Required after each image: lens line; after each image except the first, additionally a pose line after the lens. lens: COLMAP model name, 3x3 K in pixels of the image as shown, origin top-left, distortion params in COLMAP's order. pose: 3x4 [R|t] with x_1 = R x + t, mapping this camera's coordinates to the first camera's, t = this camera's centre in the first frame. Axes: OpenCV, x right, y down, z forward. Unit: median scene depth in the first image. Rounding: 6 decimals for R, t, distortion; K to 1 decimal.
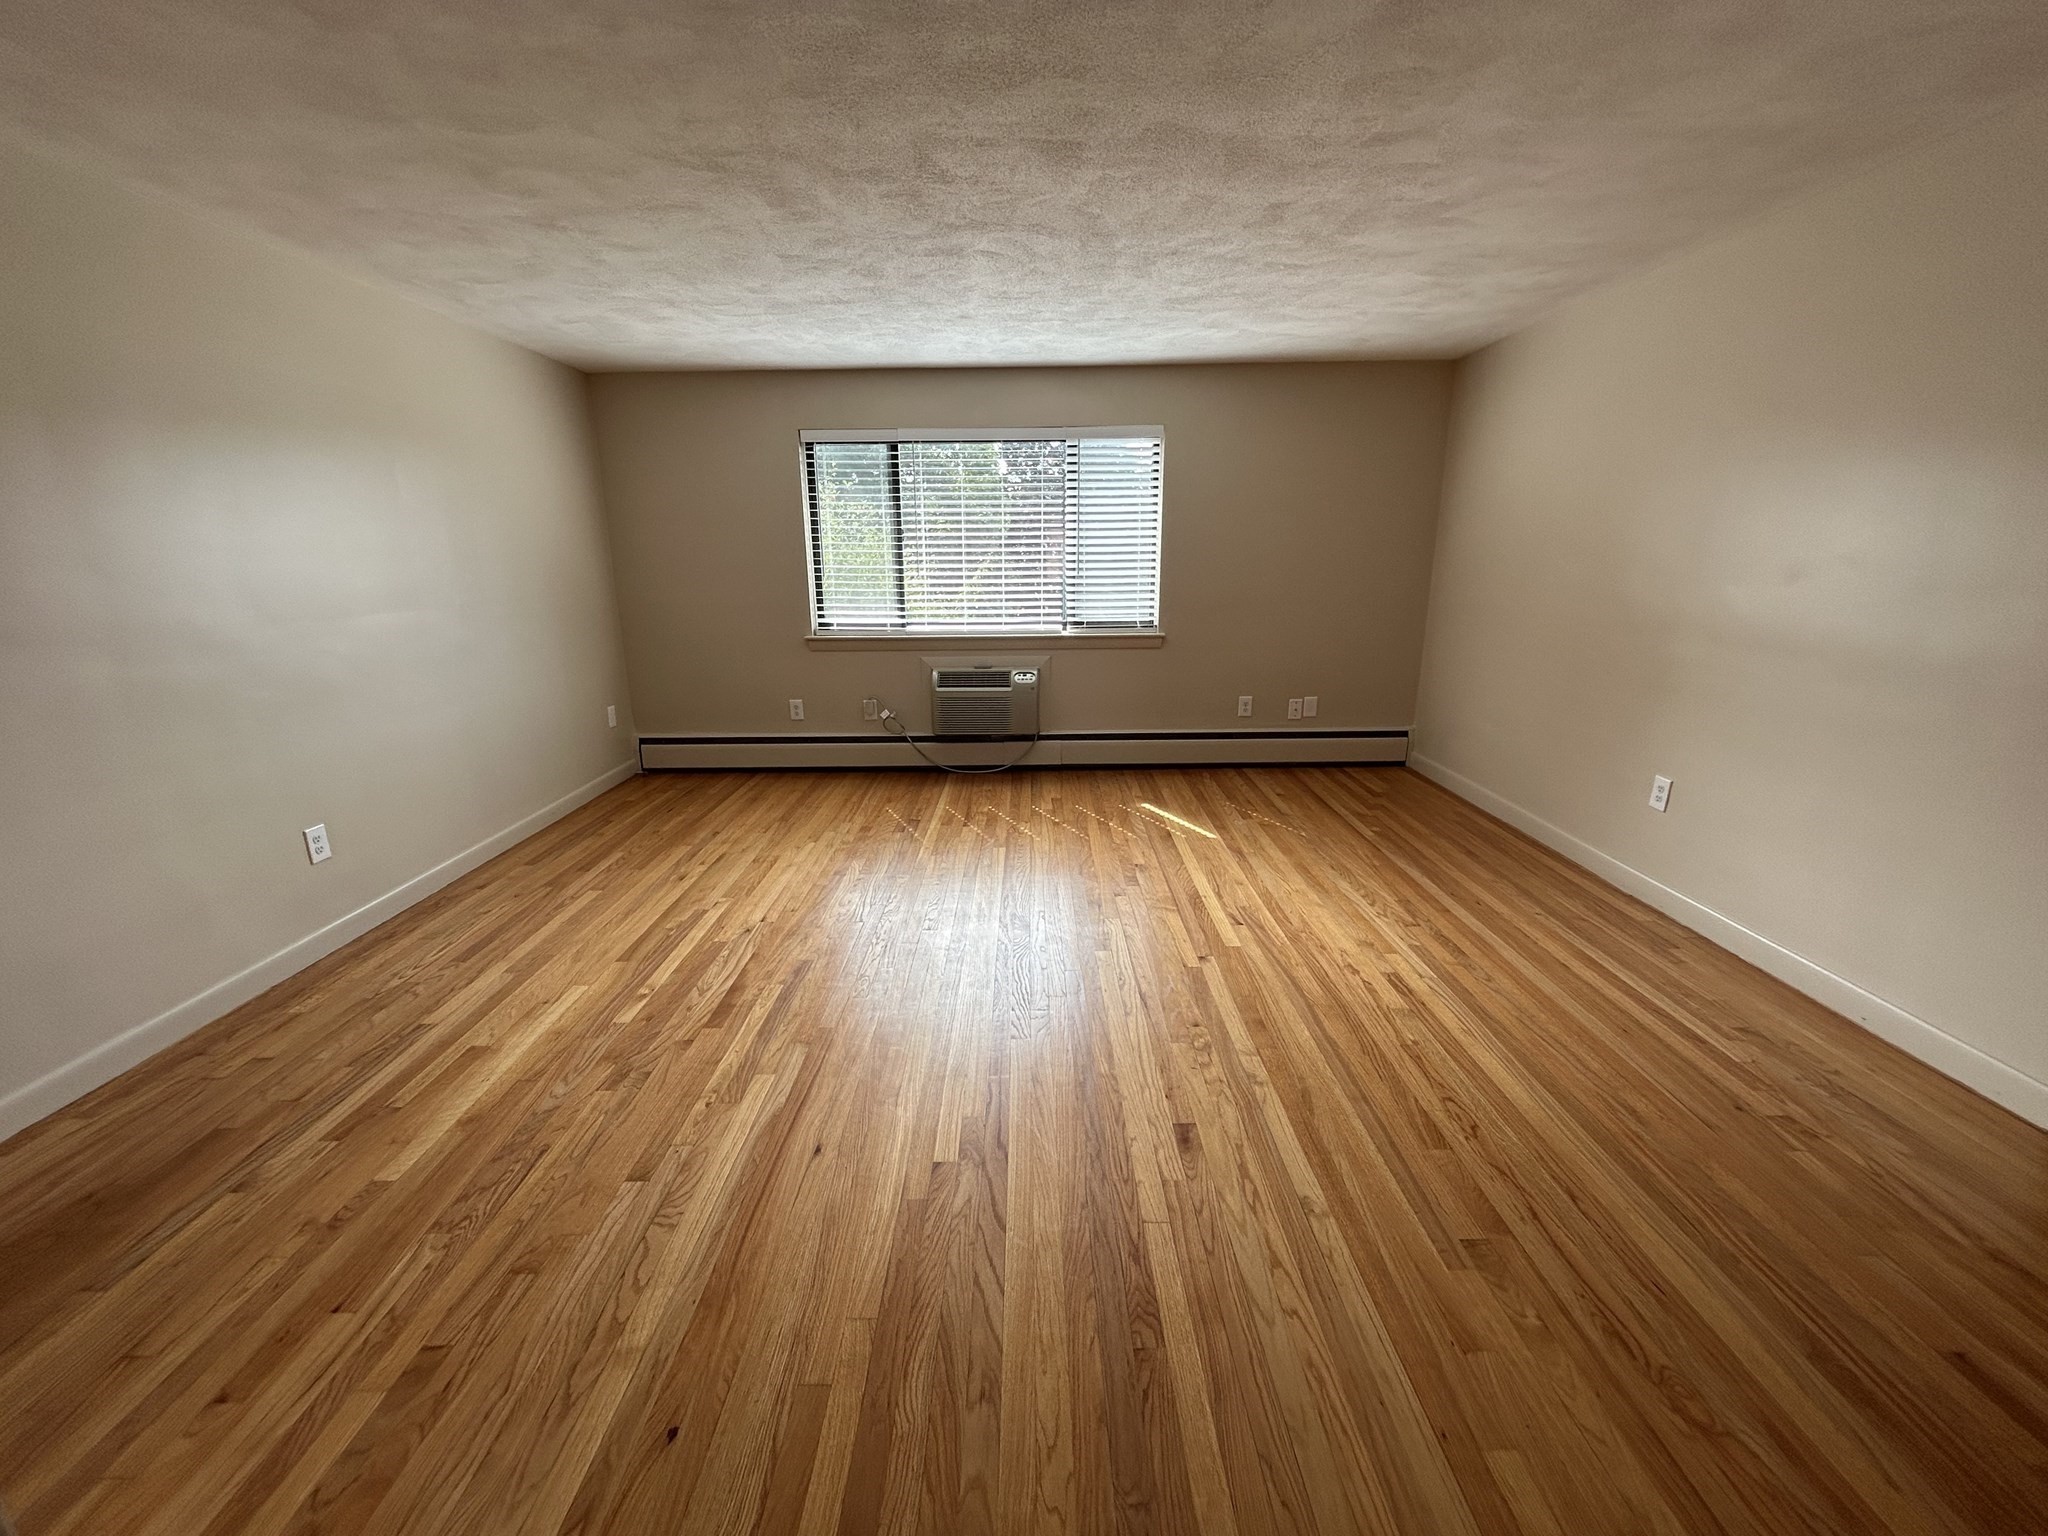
lens RADIAL K [[816.2, 0, 1025.8], [0, 816.2, 764.4], [0, 0, 1]] dist [0.001459, 0.000194]
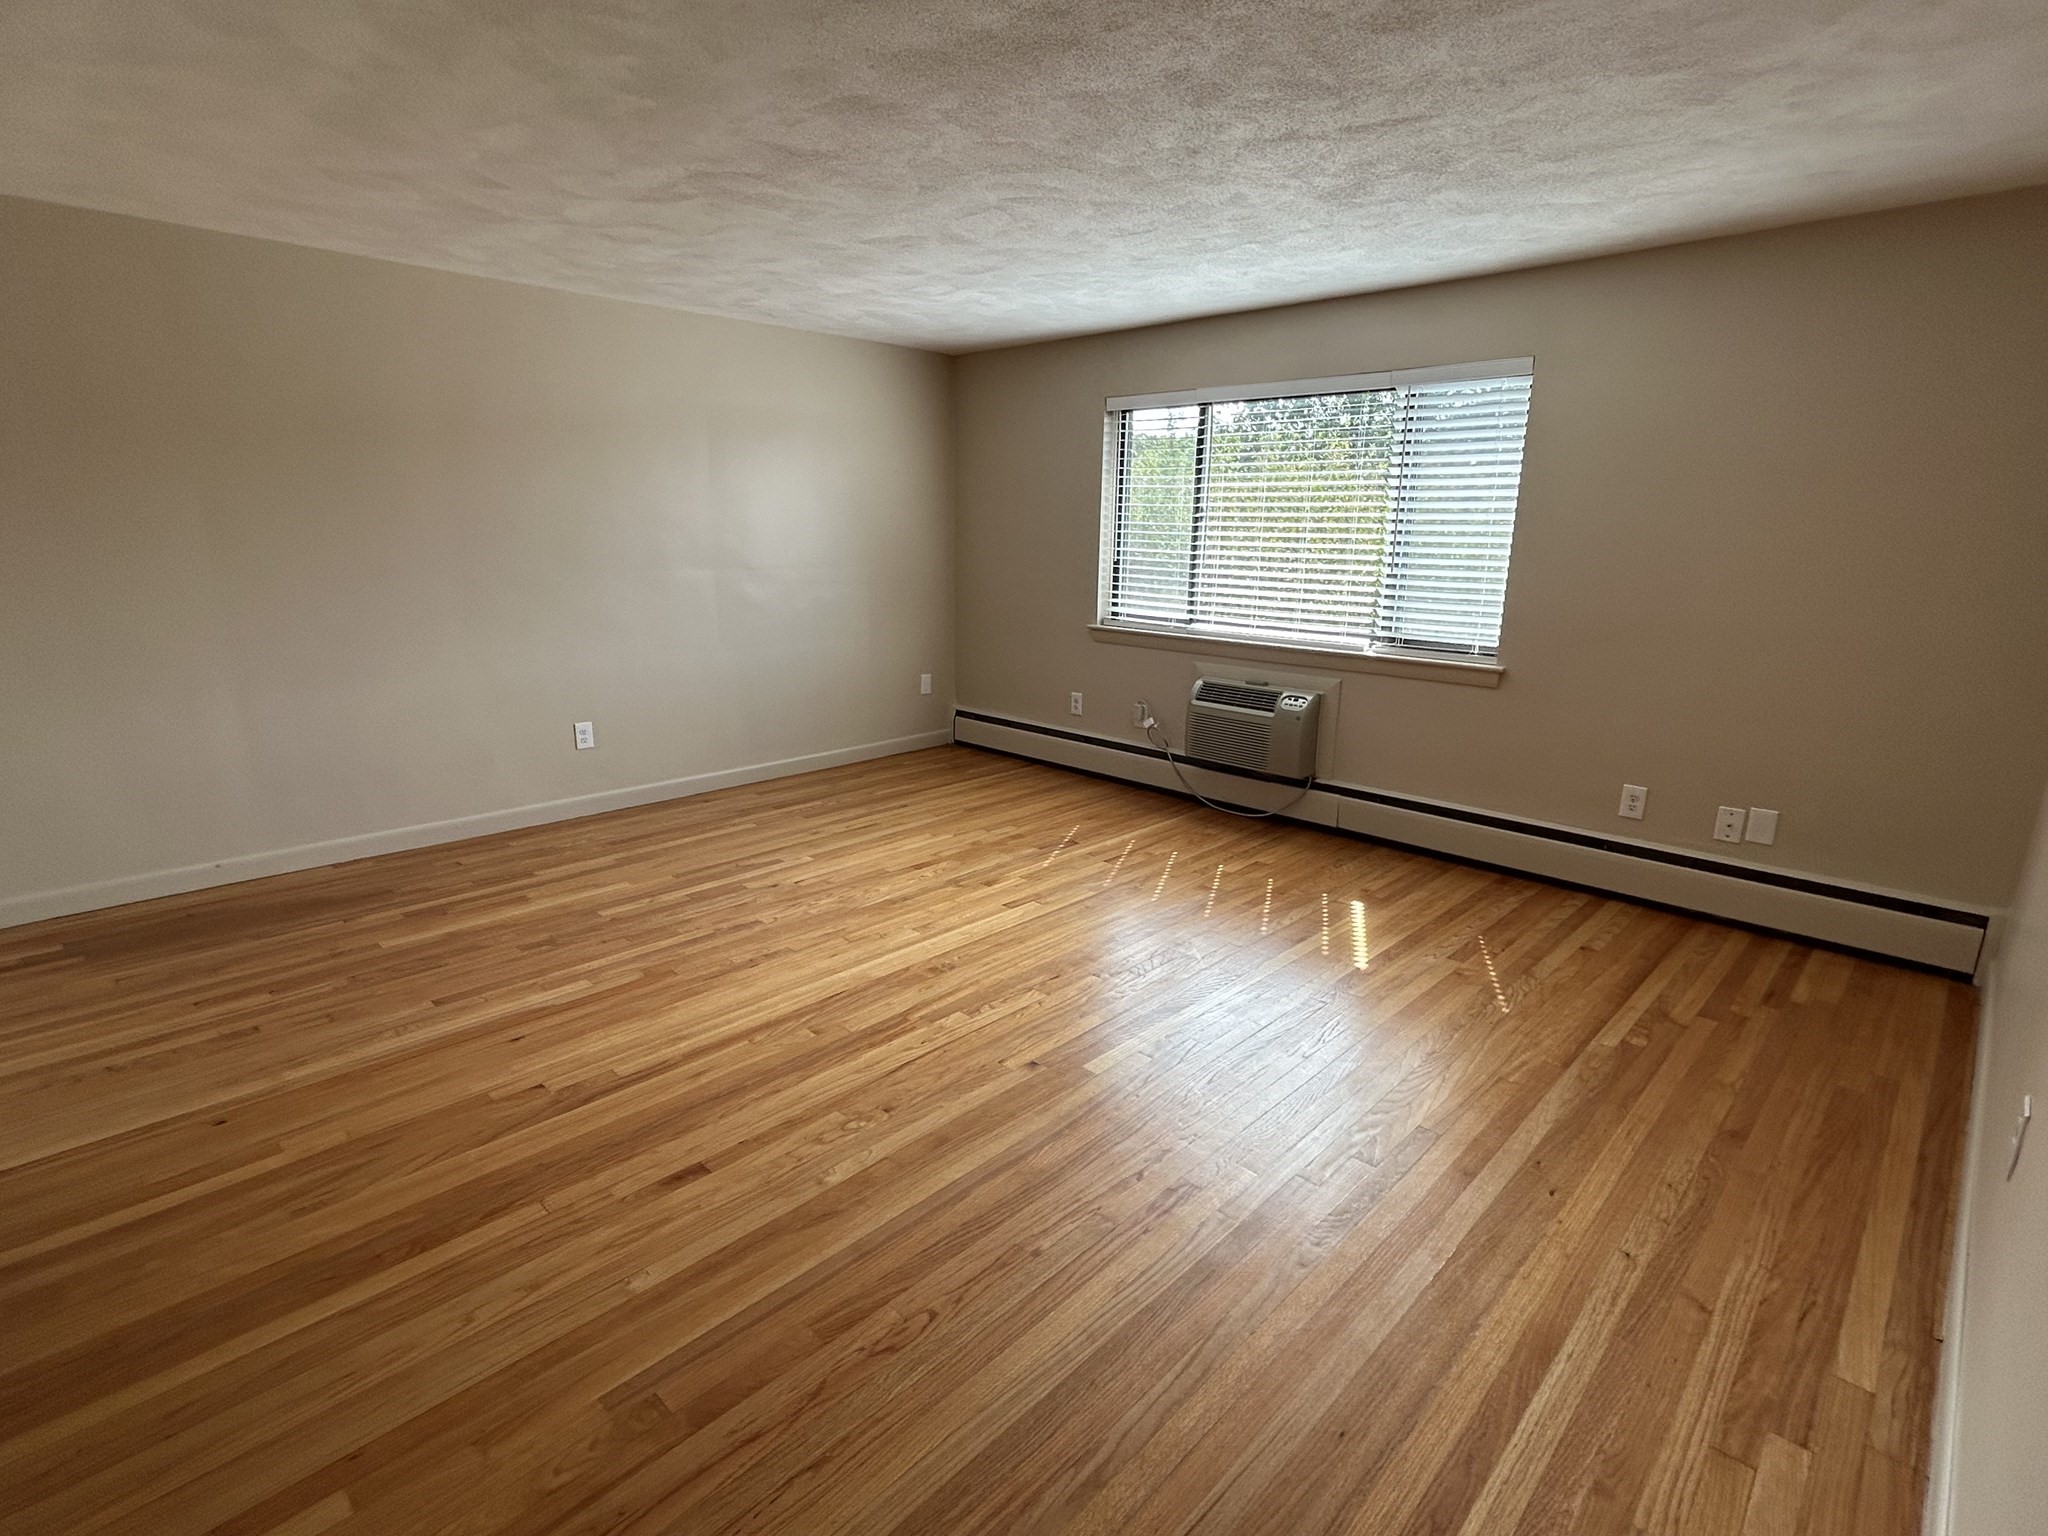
lens RADIAL K [[992.0, 0, 1024.3], [0, 992.0, 770.7], [0, 0, 1]] dist [-0.004143, 0.001942]
pose [[0.722038, 0.186997, -0.666103, 0.509225], [-0.195802, 0.978650, 0.062495, -0.060973], [0.663568, 0.085301, 0.743237, 0.173262]]
